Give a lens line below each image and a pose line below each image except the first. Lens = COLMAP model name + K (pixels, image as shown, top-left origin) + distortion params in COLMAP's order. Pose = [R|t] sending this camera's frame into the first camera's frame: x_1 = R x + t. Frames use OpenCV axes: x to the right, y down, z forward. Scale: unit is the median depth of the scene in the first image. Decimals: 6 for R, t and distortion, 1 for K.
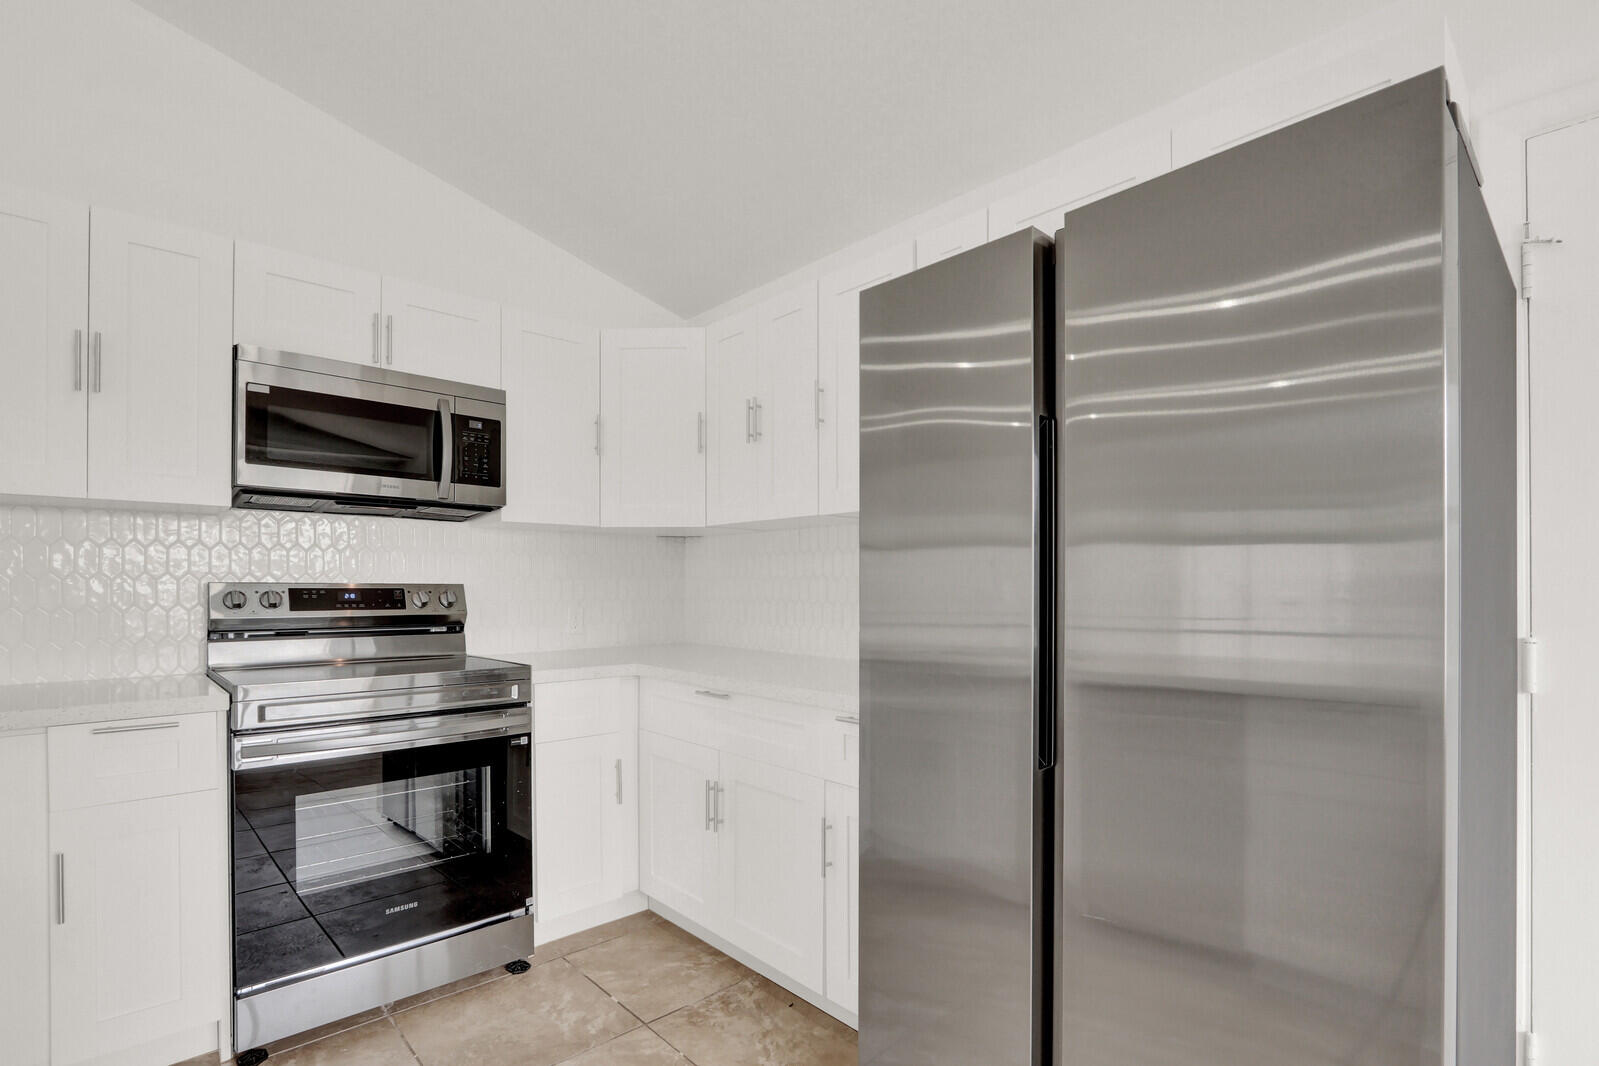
lens RADIAL K [[766.9, 0, 799.0], [0, 766.9, 584.5], [0, 0, 1]] dist [-0.014967, 0.000325]
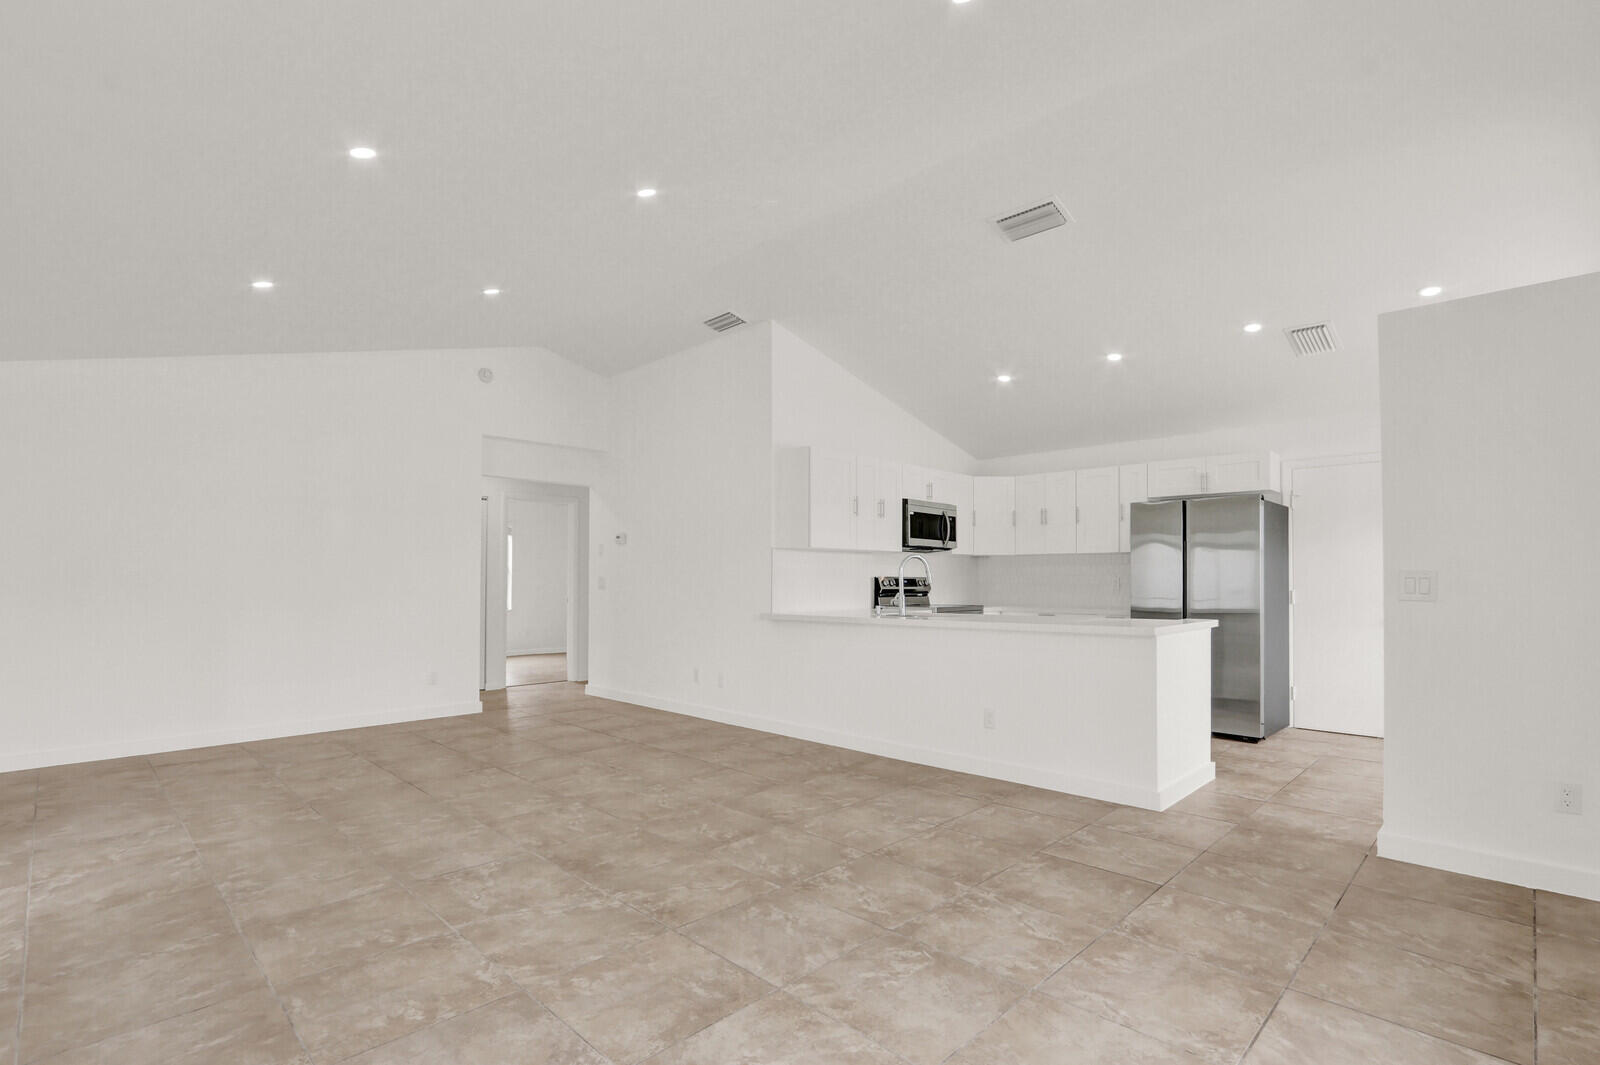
lens RADIAL K [[751.7, 0, 794.6], [0, 751.7, 576.2], [0, 0, 1]] dist [-0.012617, 0.000173]
pose [[0.999009, 0.001390, 0.044491, -1.116697], [-0.001236, 0.999993, -0.003491, 0.006184], [-0.044495, 0.003432, 0.999004, -1.696771]]
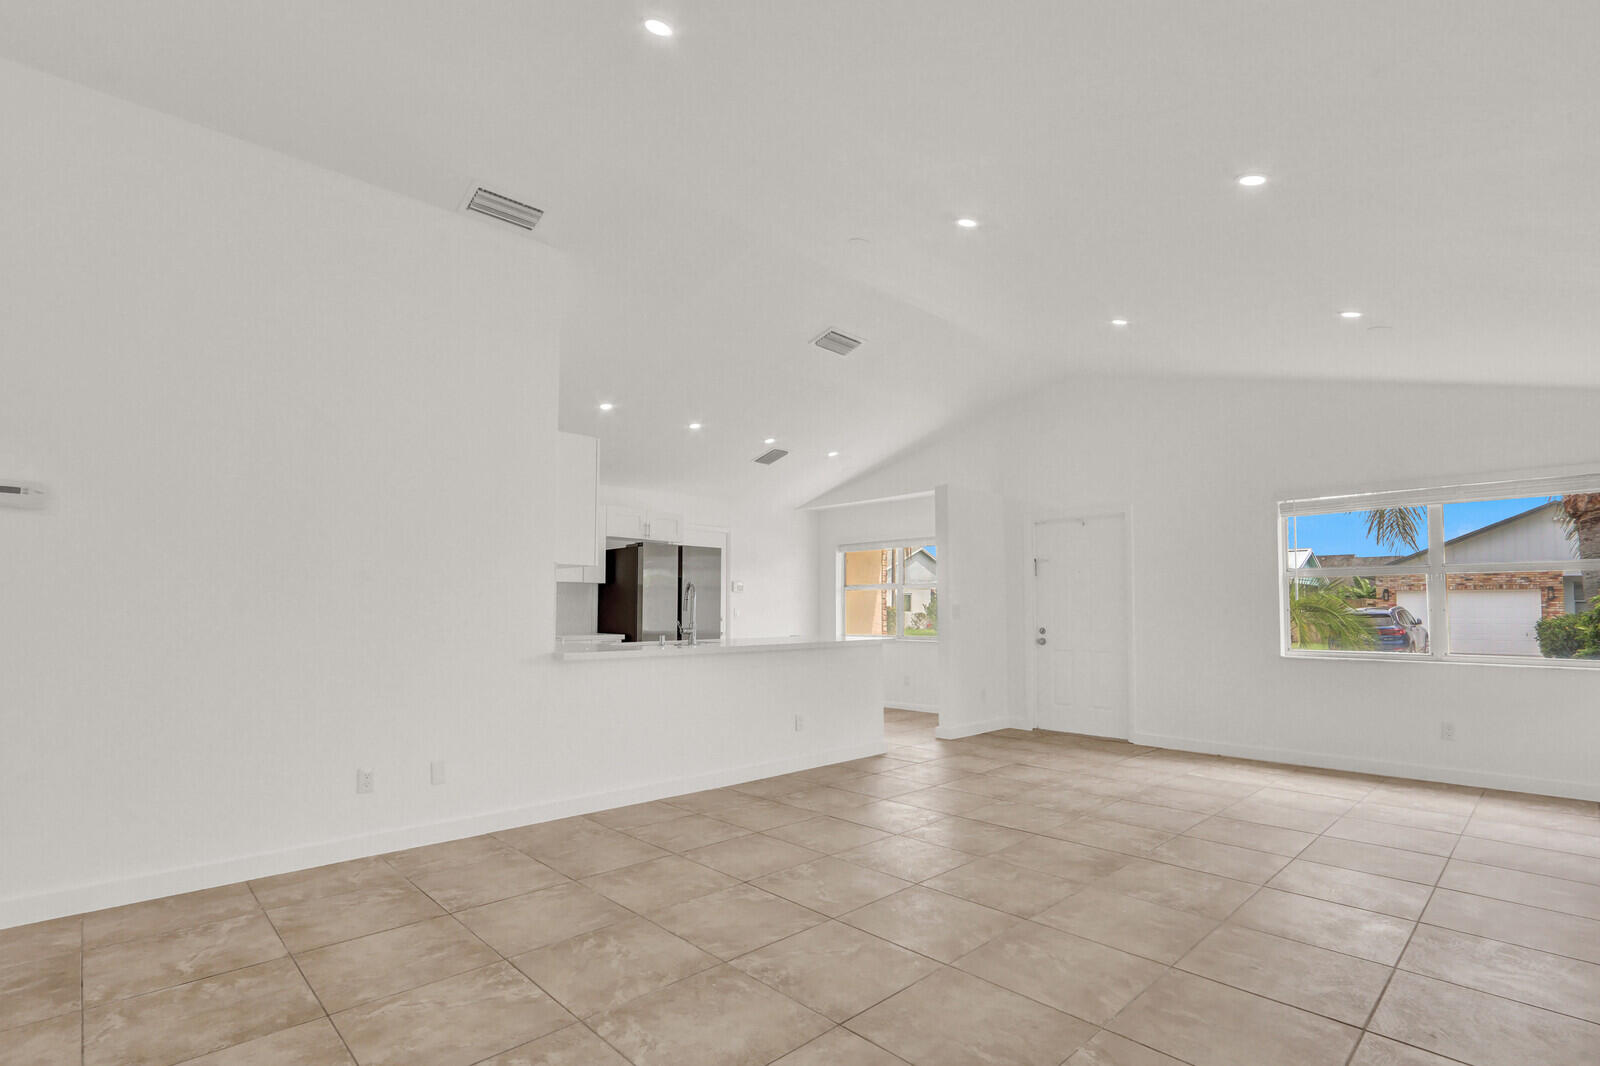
lens RADIAL K [[754.3, 0, 796.1], [0, 754.3, 571.6], [0, 0, 1]] dist [-0.017628, 0.003841]
pose [[-0.017786, 0.049012, 0.998640, -2.761743], [-0.003756, 0.998787, -0.049086, 0.011724], [-0.999835, -0.004624, -0.017580, 0.101716]]
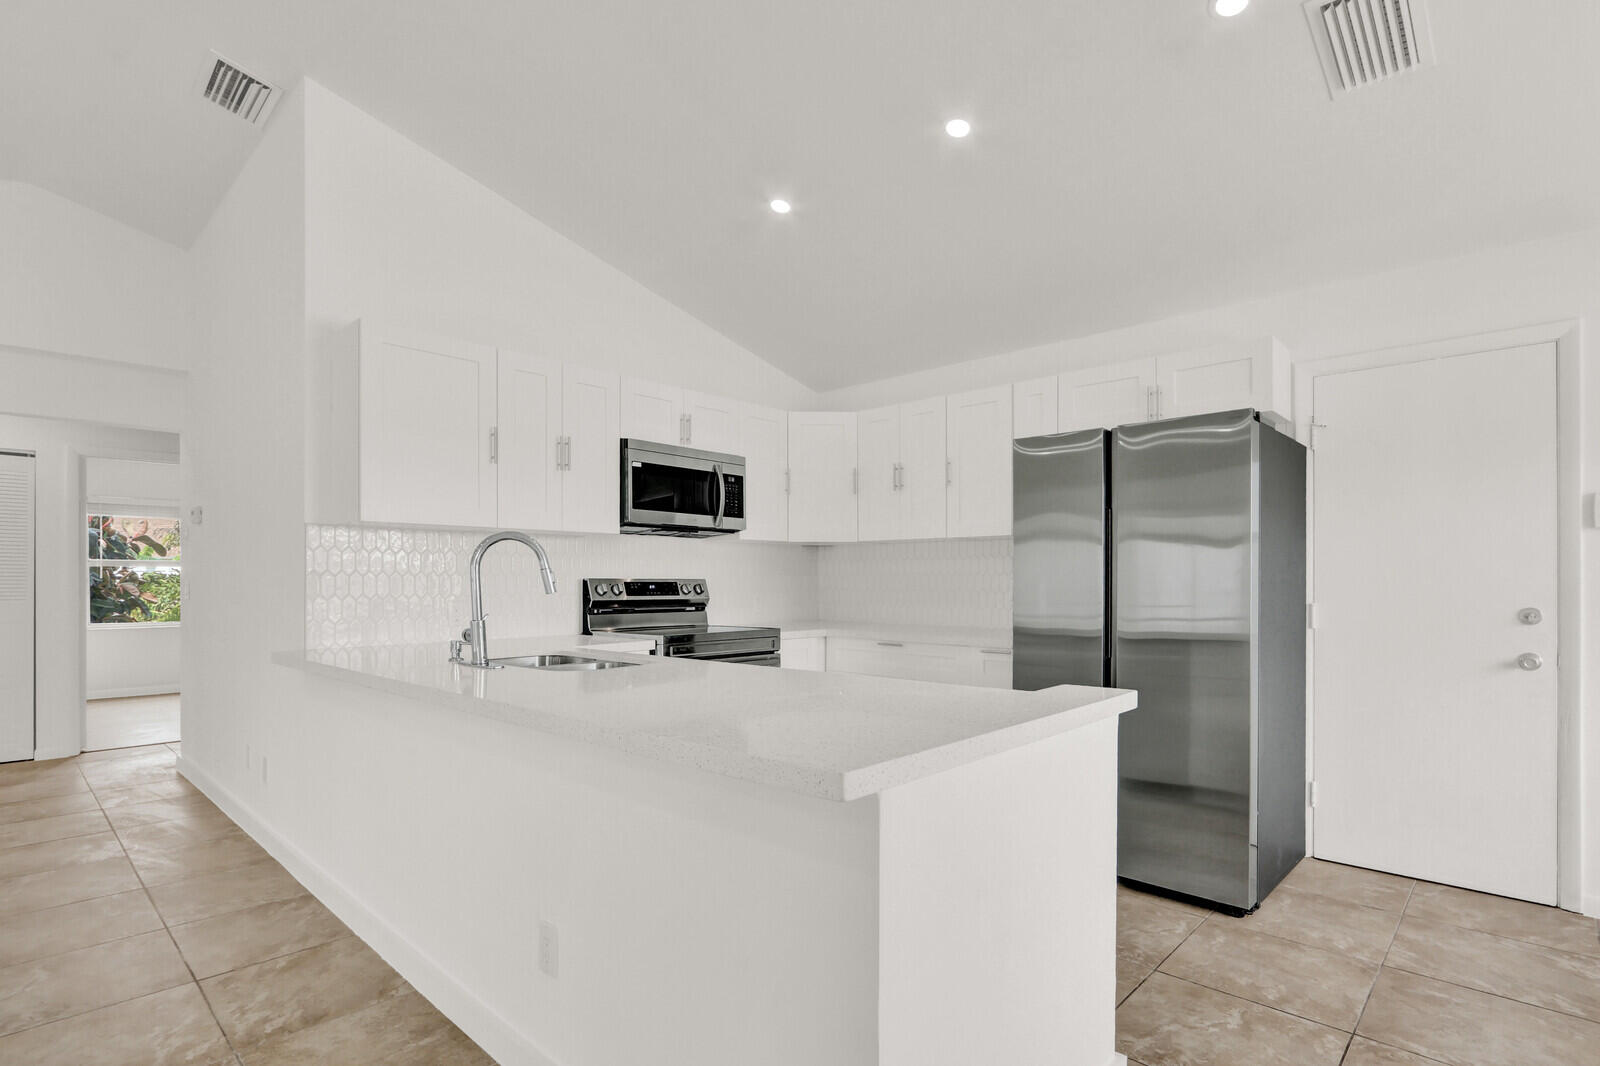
lens RADIAL K [[793.0, 0, 803.2], [0, 793.0, 583.9], [0, 0, 1]] dist [-0.019333, 0.001353]
pose [[0.997469, -0.001172, 0.071098, -0.395721], [0.000755, 0.999982, 0.005888, -0.000379], [-0.071104, -0.005819, 0.997452, -0.674684]]
